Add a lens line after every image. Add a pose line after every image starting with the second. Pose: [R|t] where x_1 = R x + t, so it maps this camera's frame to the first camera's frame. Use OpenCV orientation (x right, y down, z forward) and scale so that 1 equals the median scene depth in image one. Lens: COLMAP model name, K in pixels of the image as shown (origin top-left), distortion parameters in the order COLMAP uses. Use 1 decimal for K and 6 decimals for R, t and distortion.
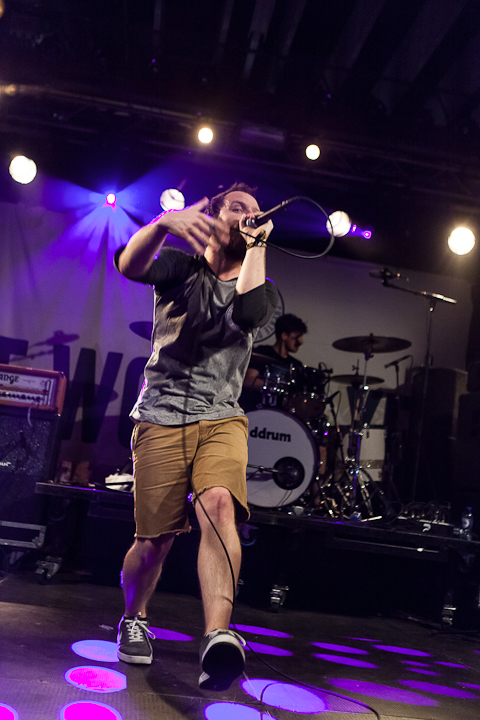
lens RADIAL K [[748.4, 0, 241.4], [0, 748.4, 357.5], [0, 0, 1]] dist [-0.032091, 0.002070]
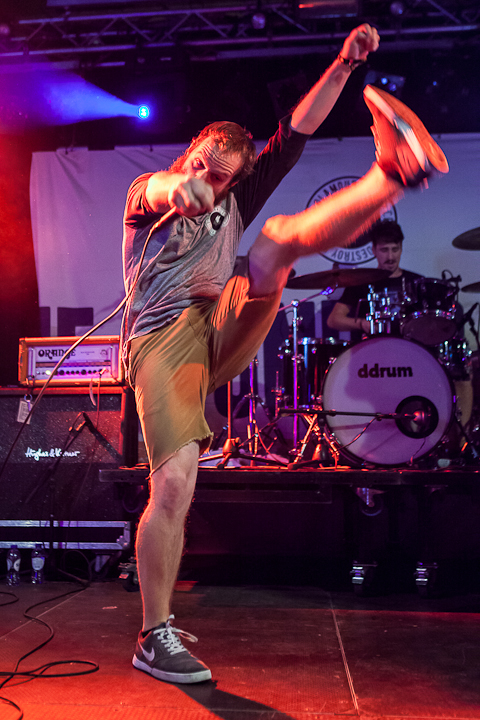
lens RADIAL K [[897.9, 0, 186.5], [0, 897.9, 304.6], [0, 0, 1]] dist [-0.051276, 0.026726]
pose [[0.958526, -0.168397, -0.229935, 0.062589], [0.167101, 0.985617, -0.025243, 0.022695], [0.230879, -0.014226, 0.972879, 0.047490]]
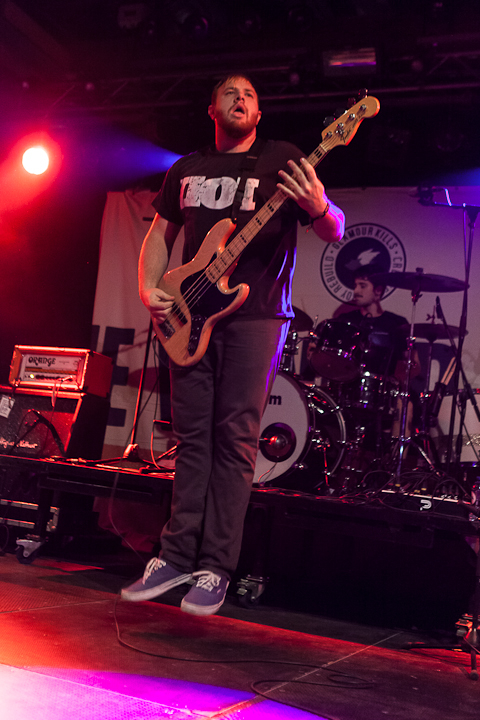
lens RADIAL K [[862.6, 0, 238.5], [0, 862.6, 298.1], [0, 0, 1]] dist [-0.032073, 0.000688]
pose [[0.867571, -0.121526, -0.482237, 0.471765], [0.077148, 0.990833, -0.110901, 0.091685], [0.491293, 0.059010, 0.868993, 0.124697]]
